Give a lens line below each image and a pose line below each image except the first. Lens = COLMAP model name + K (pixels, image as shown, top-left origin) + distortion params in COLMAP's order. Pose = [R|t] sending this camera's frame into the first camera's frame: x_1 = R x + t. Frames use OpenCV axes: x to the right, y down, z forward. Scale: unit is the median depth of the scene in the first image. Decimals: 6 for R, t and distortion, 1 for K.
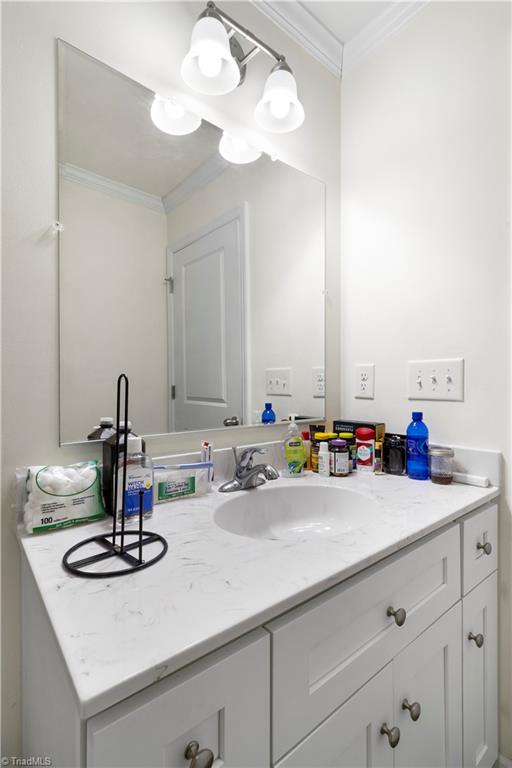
lens RADIAL K [[360.0, 0, 257.3], [0, 360.0, 389.1], [0, 0, 1]] dist [0.005963, -0.000735]
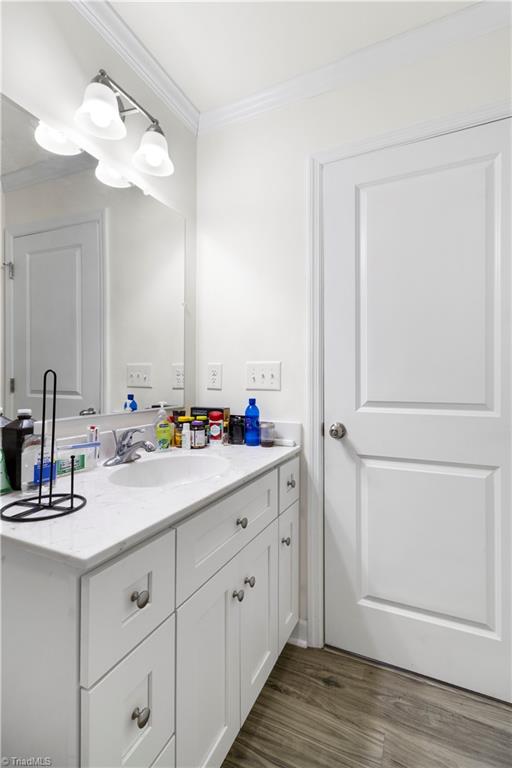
lens RADIAL K [[360.0, 0, 262.2], [0, 360.0, 378.9], [0, 0, 1]] dist [0.005963, -0.000735]
pose [[0.896676, 0.007050, 0.442631, -0.162621], [-0.002659, 0.999941, -0.010539, 0.001932], [-0.442679, 0.008273, 0.896642, -0.315983]]
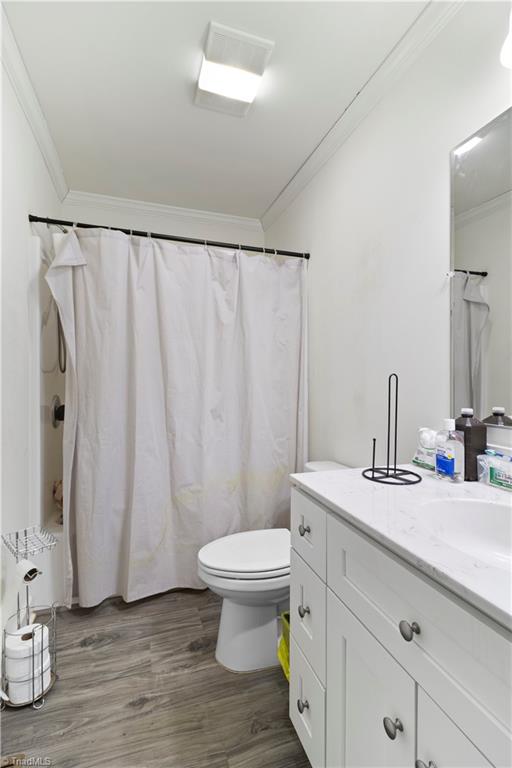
lens RADIAL K [[360.0, 0, 255.1], [0, 360.0, 383.9], [0, 0, 1]] dist [0.005963, -0.000735]
pose [[-0.357908, 0.012695, -0.933671, 0.901424], [-0.008624, 0.999820, 0.016900, -0.010511], [0.933717, 0.014101, -0.357734, 0.618909]]
